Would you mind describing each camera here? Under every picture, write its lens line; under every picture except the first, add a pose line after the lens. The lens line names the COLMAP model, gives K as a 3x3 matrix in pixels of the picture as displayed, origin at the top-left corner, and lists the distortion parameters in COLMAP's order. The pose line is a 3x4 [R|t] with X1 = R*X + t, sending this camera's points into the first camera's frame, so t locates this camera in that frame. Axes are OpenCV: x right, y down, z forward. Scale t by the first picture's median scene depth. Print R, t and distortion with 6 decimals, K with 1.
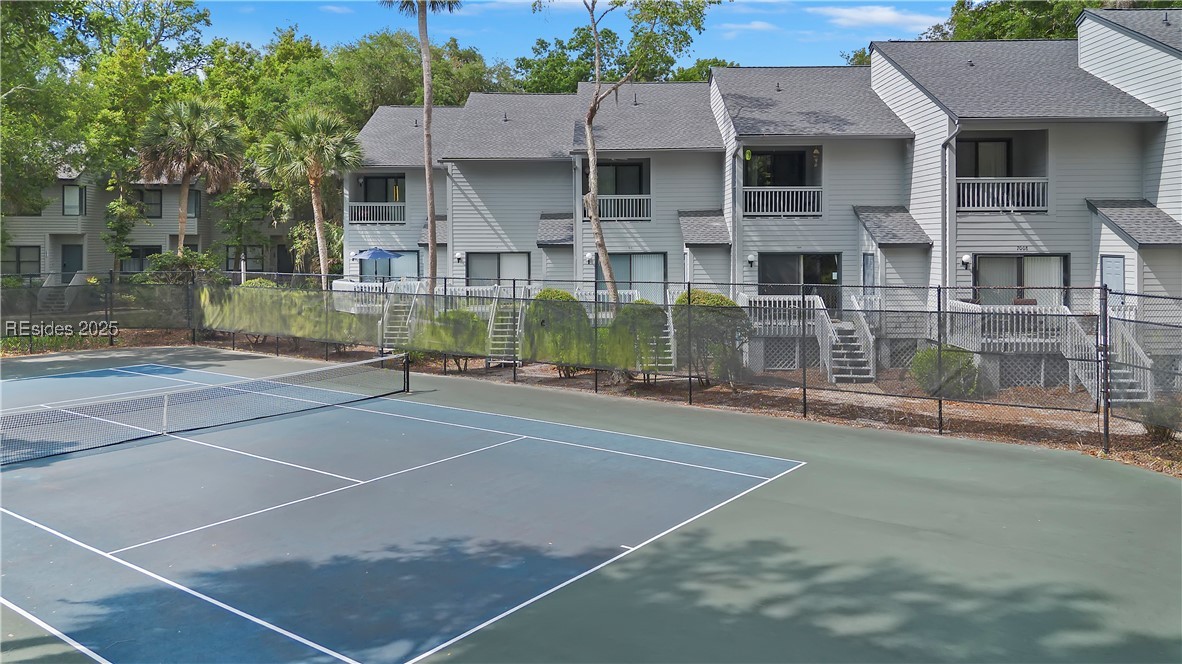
lens RADIAL K [[840.2, 0, 591.5], [0, 840.2, 247.9], [0, 0, 1]] dist [0.059920, -0.051230]
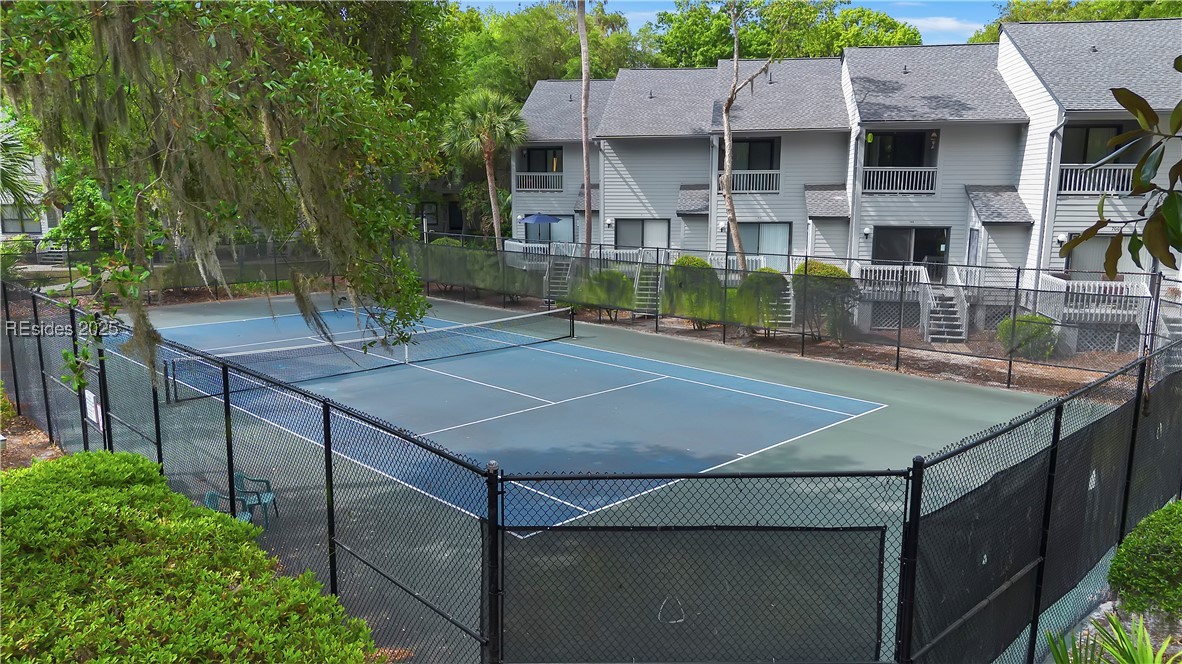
lens RADIAL K [[840.2, 0, 588.9], [0, 840.2, 333.9], [0, 0, 1]] dist [0.059920, -0.051230]
pose [[0.987298, 0.033294, -0.155349, 0.001013], [-0.005713, 0.984603, 0.174710, -0.048211], [0.158774, -0.171603, 0.972288, -0.193777]]
